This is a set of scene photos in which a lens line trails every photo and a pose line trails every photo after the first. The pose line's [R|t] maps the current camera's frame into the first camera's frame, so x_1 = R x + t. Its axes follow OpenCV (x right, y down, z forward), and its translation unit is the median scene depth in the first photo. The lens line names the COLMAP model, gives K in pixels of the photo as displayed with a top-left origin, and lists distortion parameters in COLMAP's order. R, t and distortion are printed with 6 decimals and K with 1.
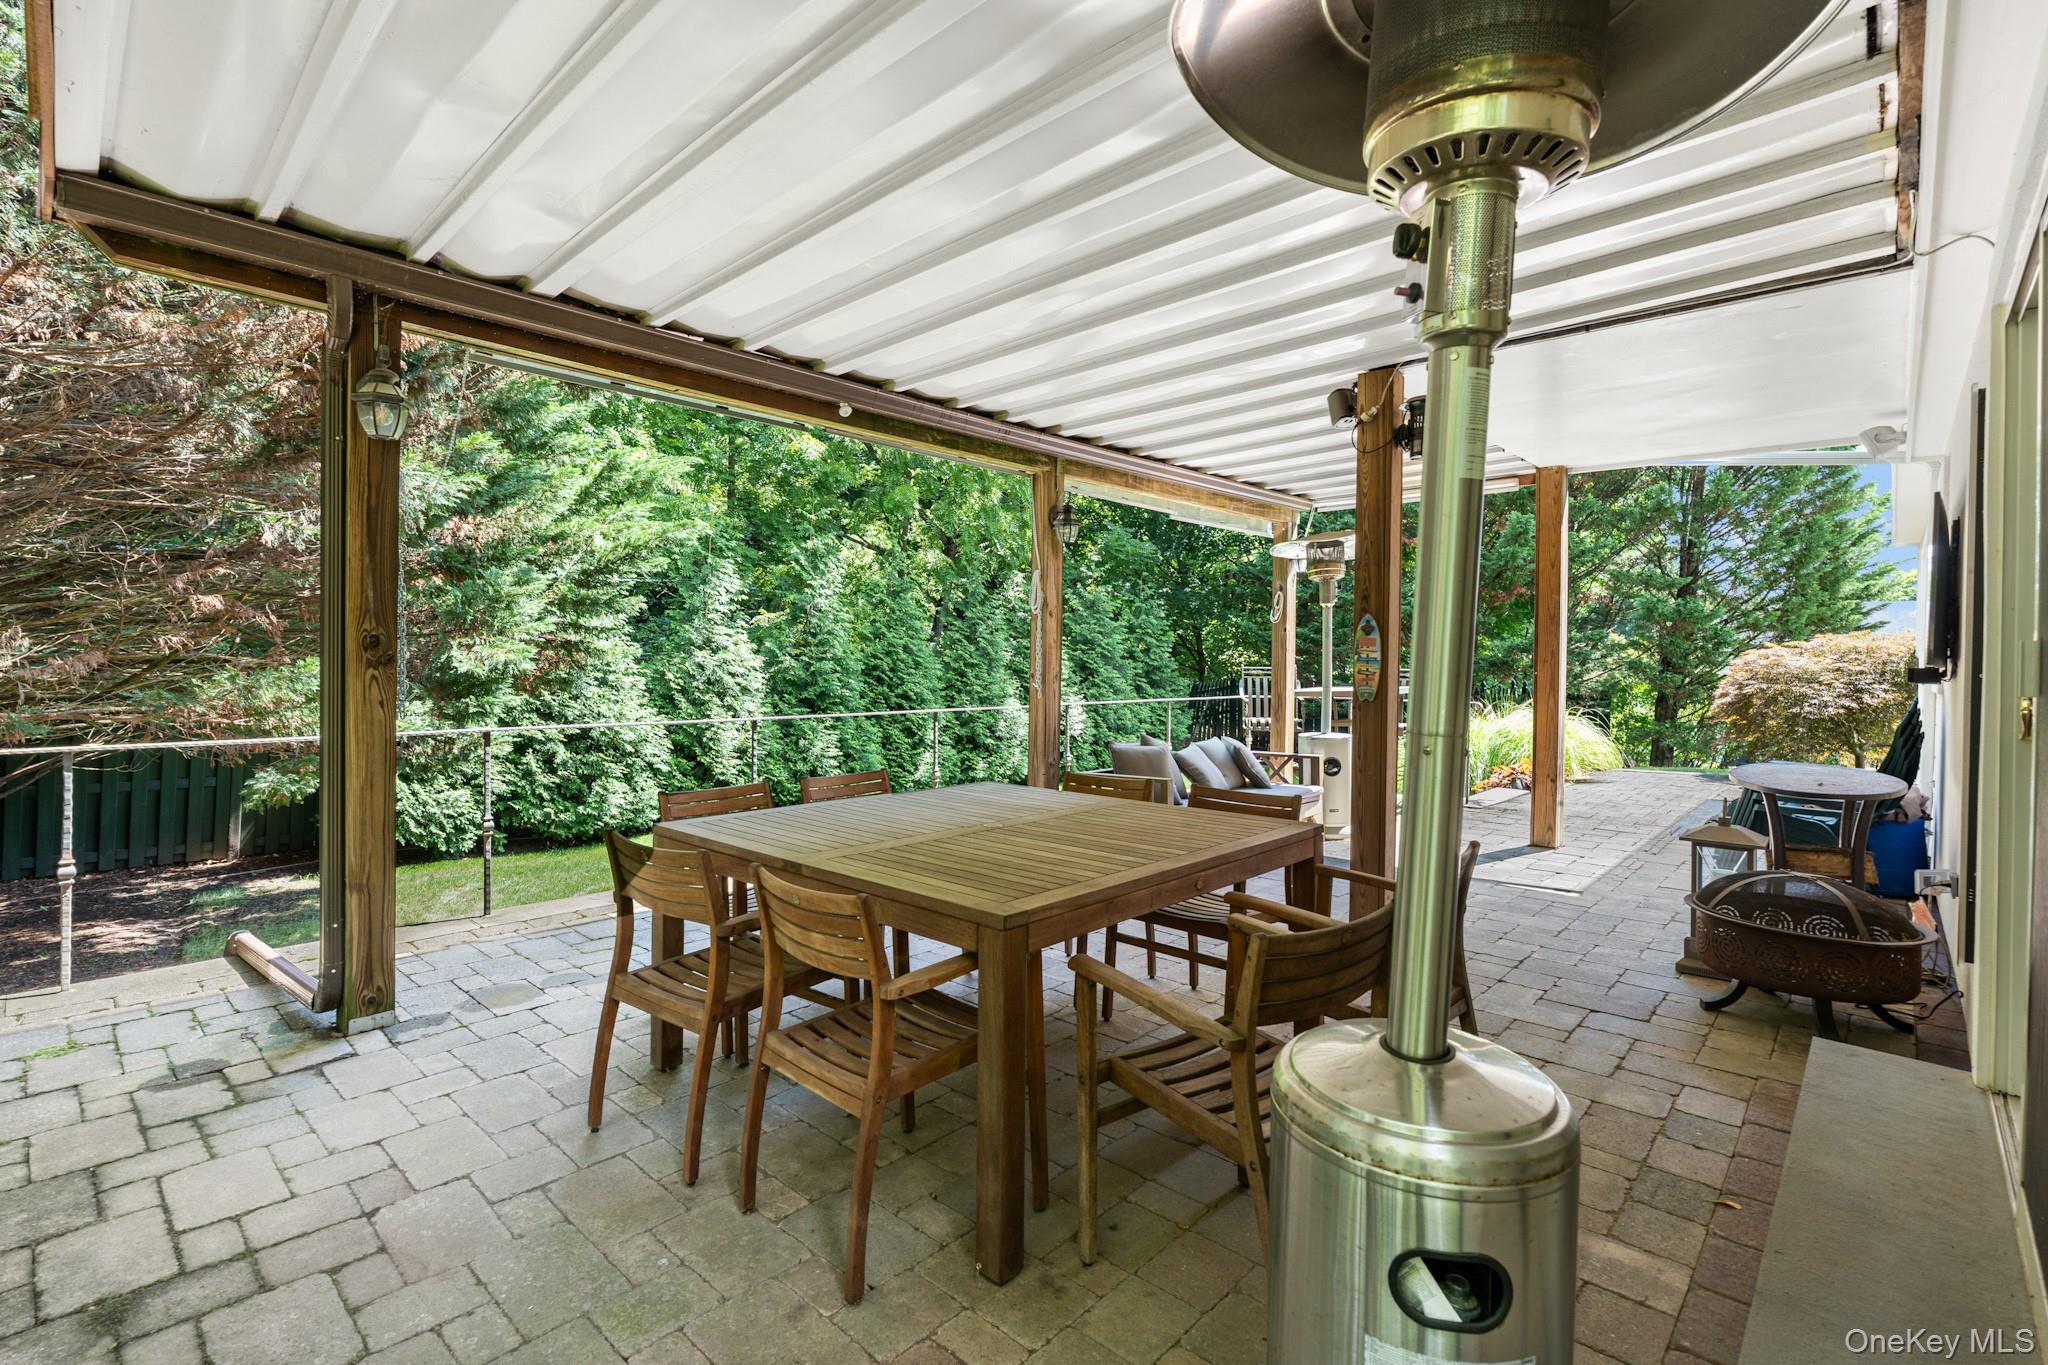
lens RADIAL K [[933.4, 0, 1029.8], [0, 933.4, 673.4], [0, 0, 1]] dist [-0.003149, 0.000148]
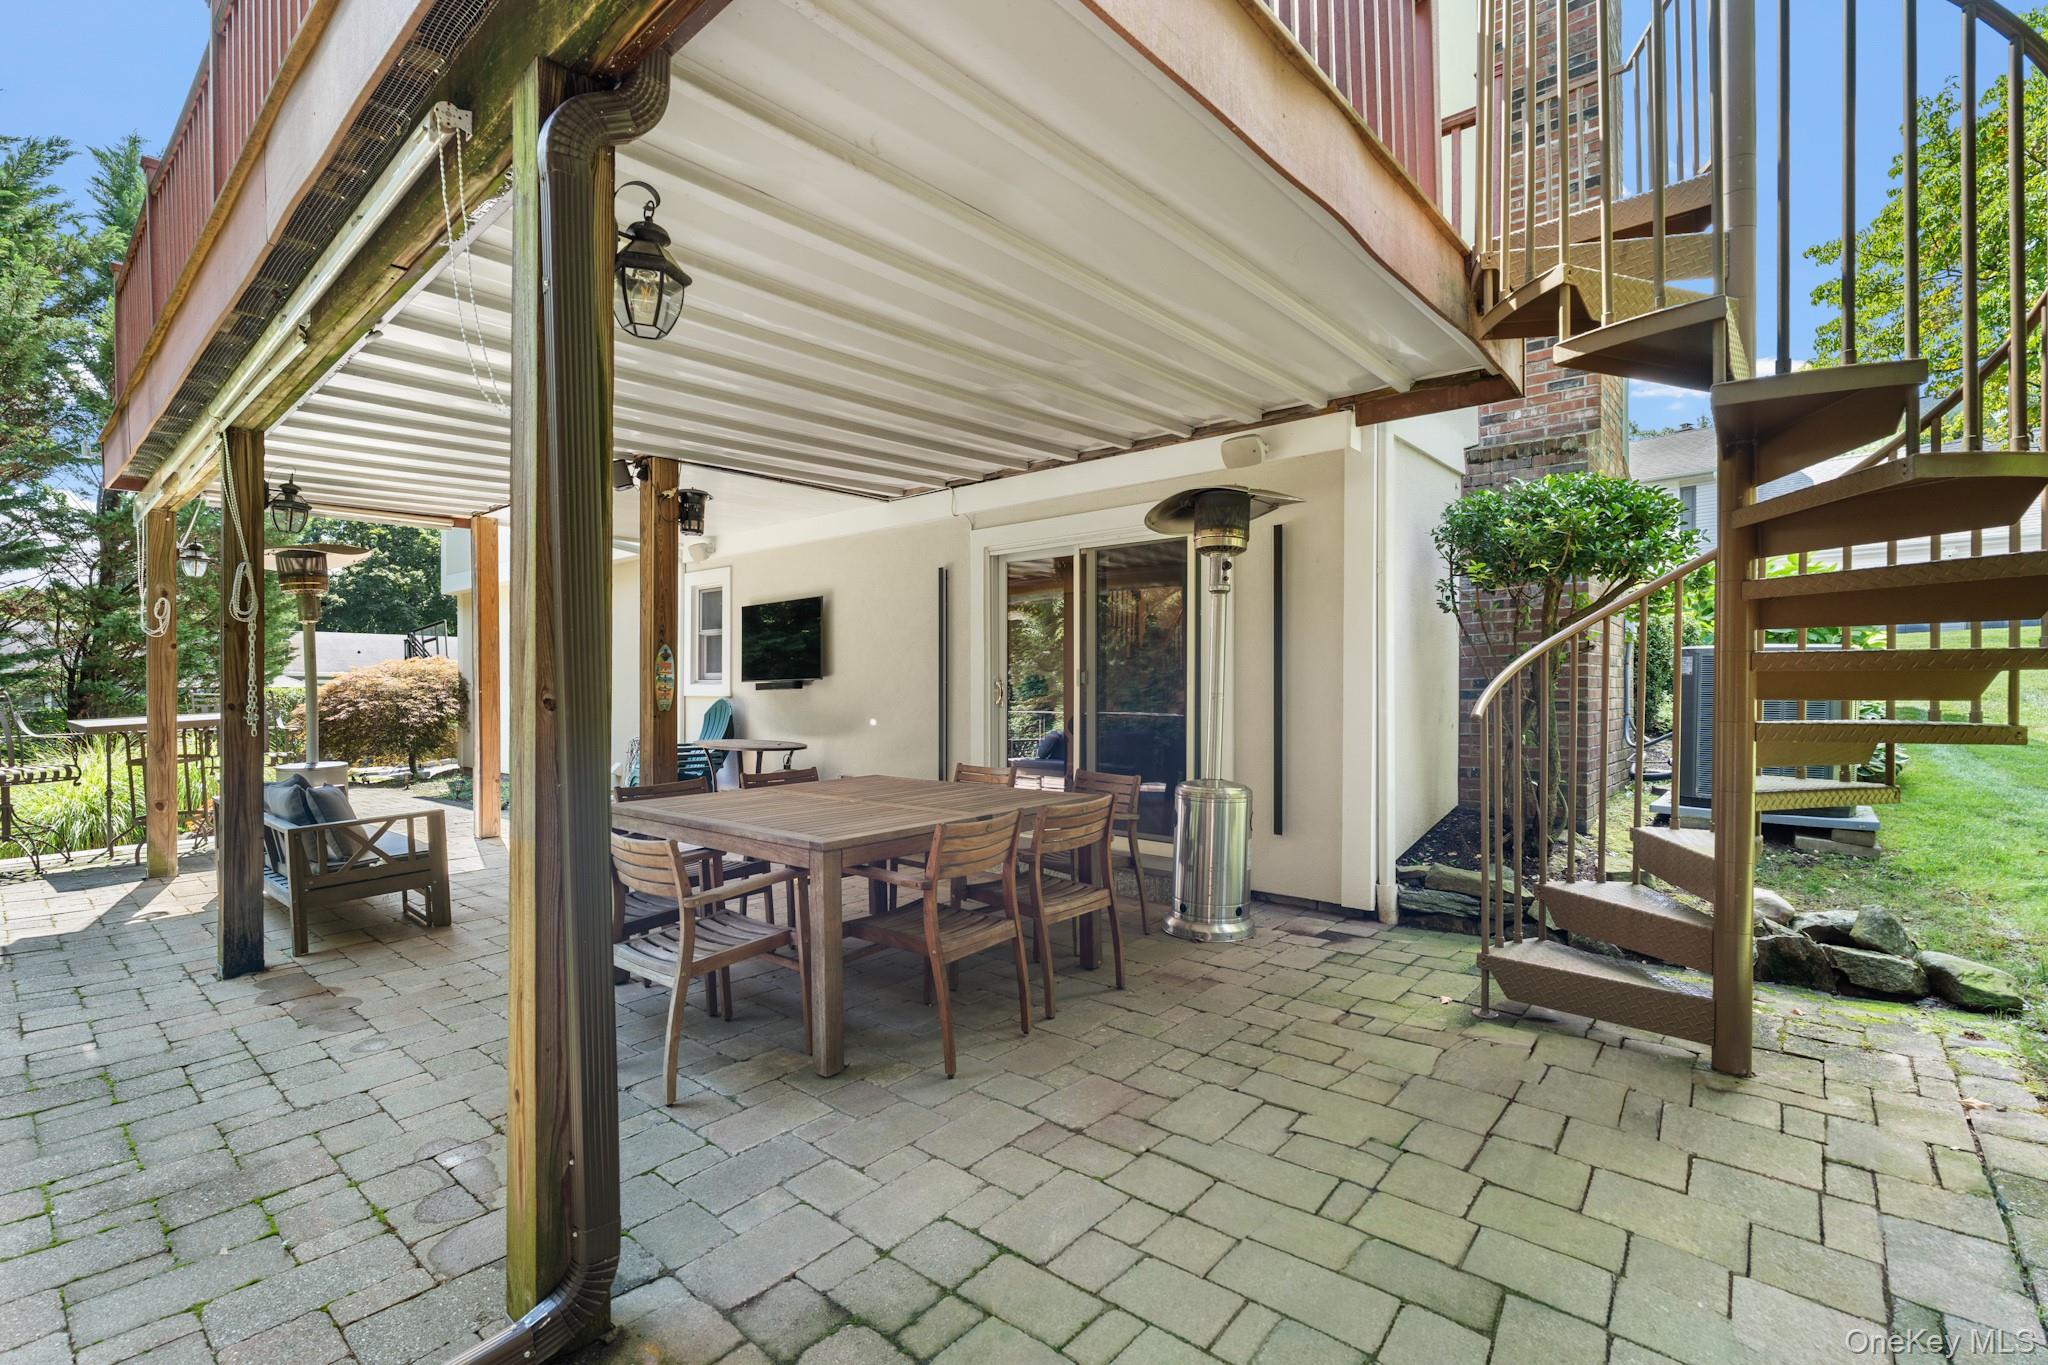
lens RADIAL K [[933.4, 0, 1029.8], [0, 933.4, 673.4], [0, 0, 1]] dist [-0.003149, 0.000148]
pose [[-0.038944, 0.004255, 0.999232, -1.233477], [0.034834, 0.999389, -0.002898, -0.002216], [-0.998634, 0.034695, -0.039068, 0.705978]]
